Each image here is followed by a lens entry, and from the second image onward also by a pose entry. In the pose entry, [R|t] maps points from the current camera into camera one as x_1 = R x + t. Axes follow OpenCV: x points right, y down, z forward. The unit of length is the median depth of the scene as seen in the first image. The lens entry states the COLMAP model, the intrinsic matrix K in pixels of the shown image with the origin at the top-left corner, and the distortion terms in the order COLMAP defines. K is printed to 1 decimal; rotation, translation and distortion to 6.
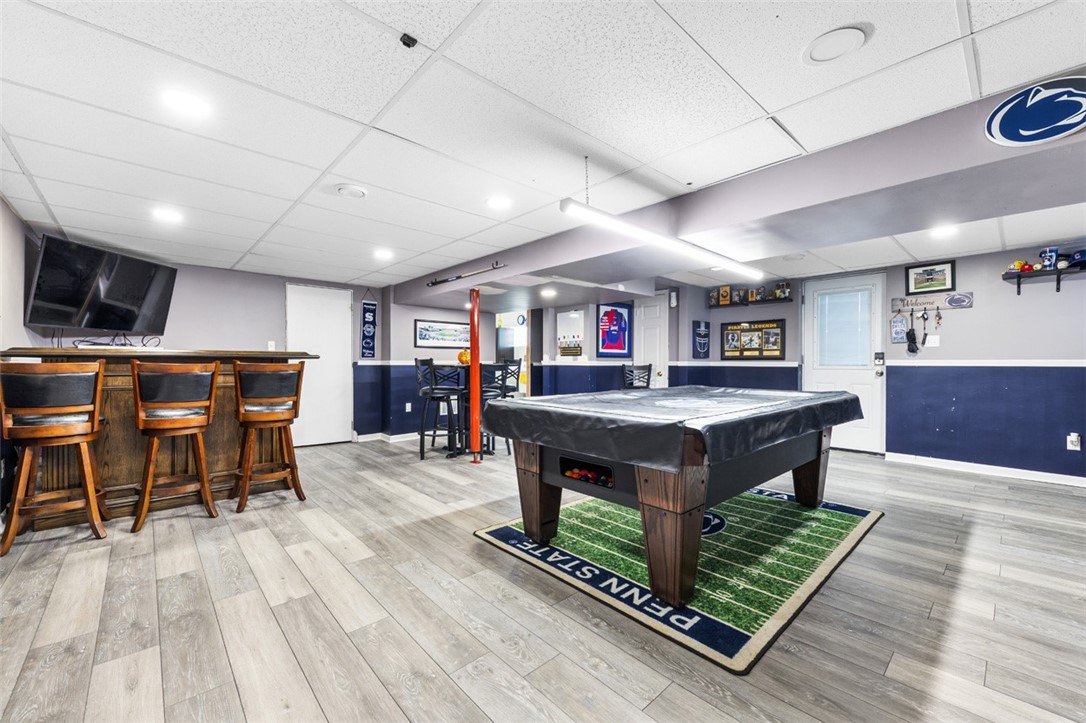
lens RADIAL K [[420.7, 0, 542.8], [0, 420.7, 368.0], [0, 0, 1]] dist [0.000640, -0.000094]
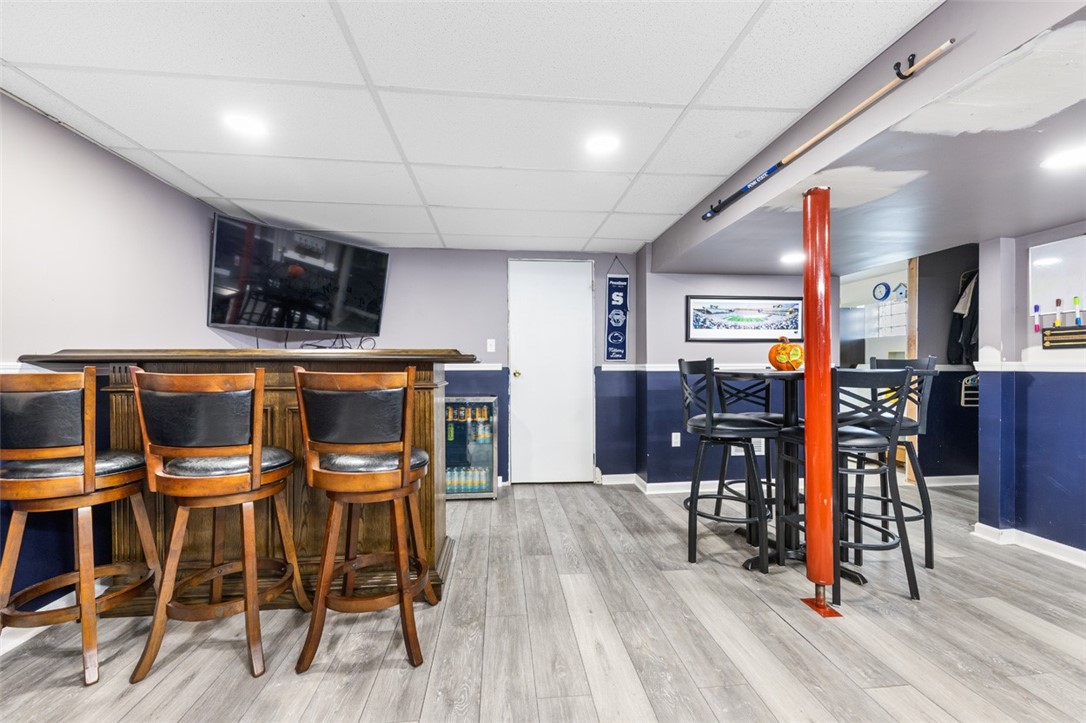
lens RADIAL K [[420.7, 0, 542.8], [0, 420.7, 368.0], [0, 0, 1]] dist [0.000640, -0.000094]
pose [[0.787879, -0.002912, -0.615824, -0.099628], [-0.001503, 0.999977, -0.006651, -0.007071], [0.615829, 0.006166, 0.787856, 0.418745]]
